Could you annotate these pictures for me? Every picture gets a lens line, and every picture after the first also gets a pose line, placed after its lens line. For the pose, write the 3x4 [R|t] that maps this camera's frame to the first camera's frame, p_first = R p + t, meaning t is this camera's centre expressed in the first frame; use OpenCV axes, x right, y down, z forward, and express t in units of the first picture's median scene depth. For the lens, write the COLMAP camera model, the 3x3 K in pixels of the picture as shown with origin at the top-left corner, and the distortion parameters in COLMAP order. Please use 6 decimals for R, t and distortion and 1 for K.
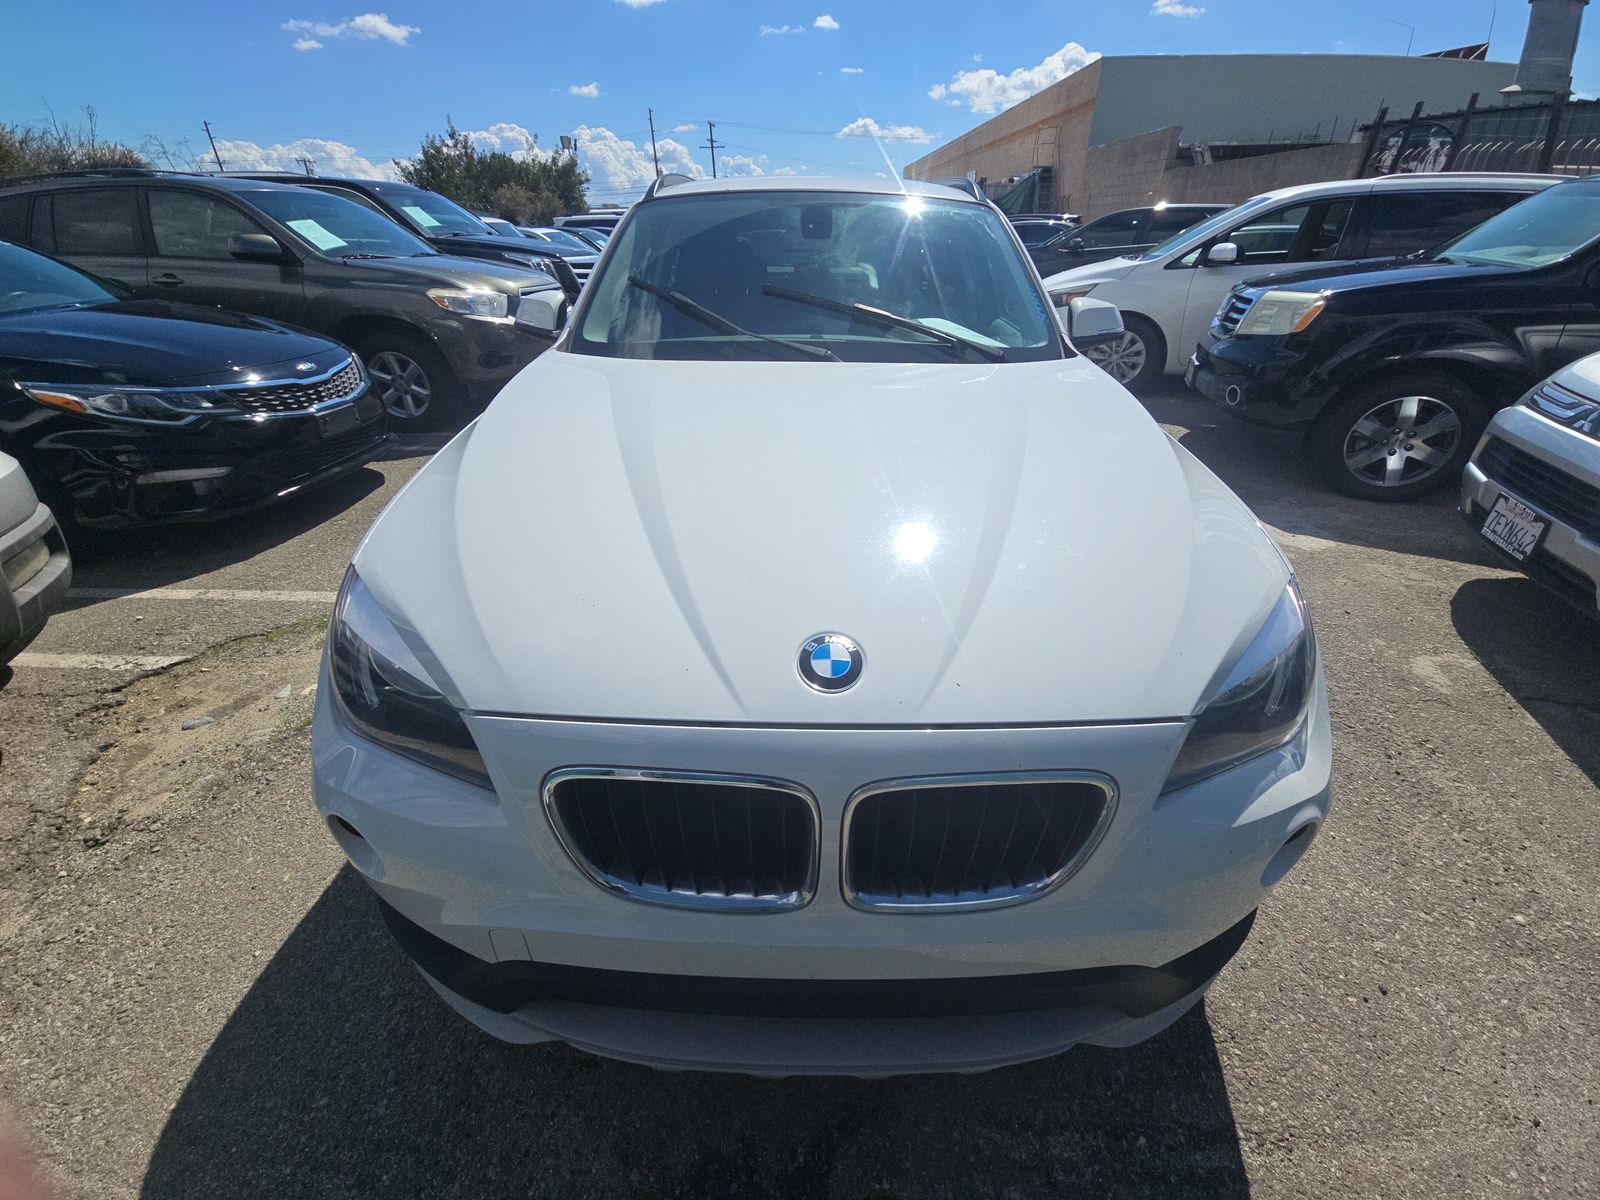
lens RADIAL K [[654.4, 0, 808.9], [0, 654.4, 597.2], [0, 0, 1]] dist [0.010891, -0.007536]
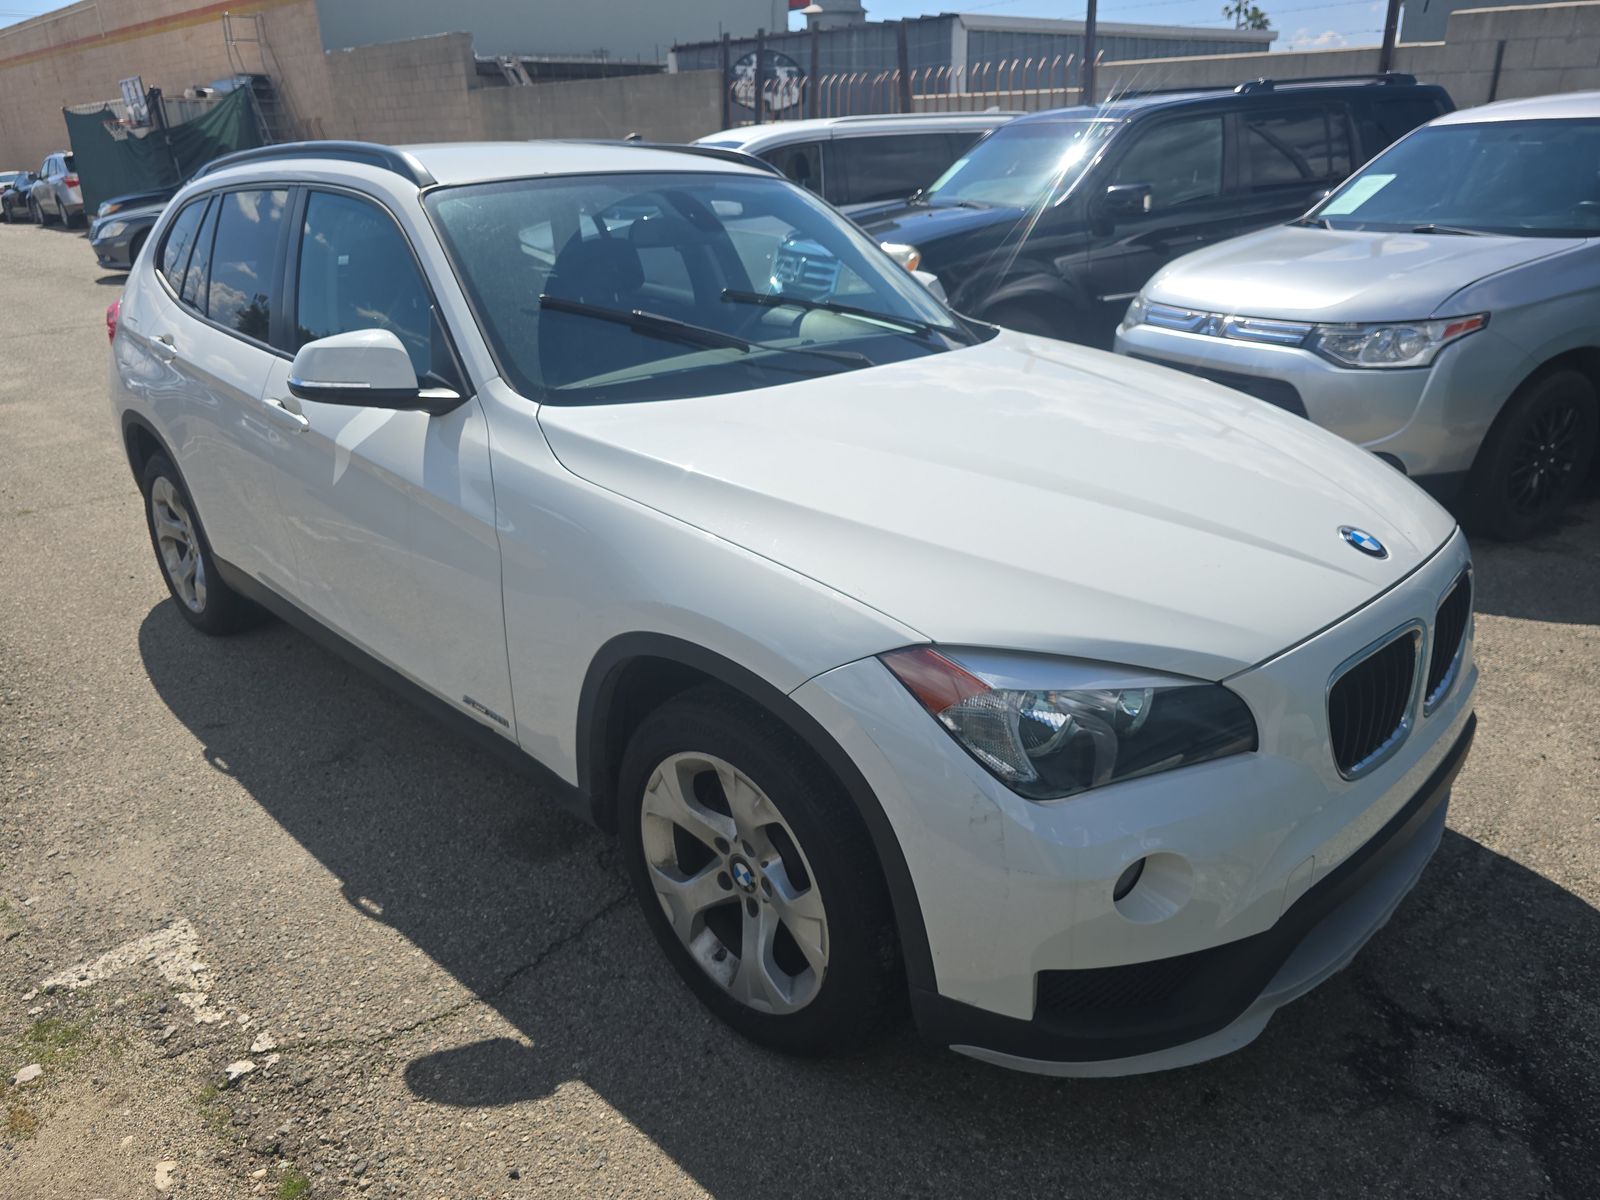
lens RADIAL K [[1084.2, 0, 800.0], [0, 1084.2, 600.0], [0, 0, 1]] dist [0.059151, -0.051725]
pose [[0.702516, -0.283250, 0.652871, -0.153702], [0.365014, 0.930936, 0.011118, -0.016019], [-0.610930, 0.230497, 0.757388, 0.002703]]
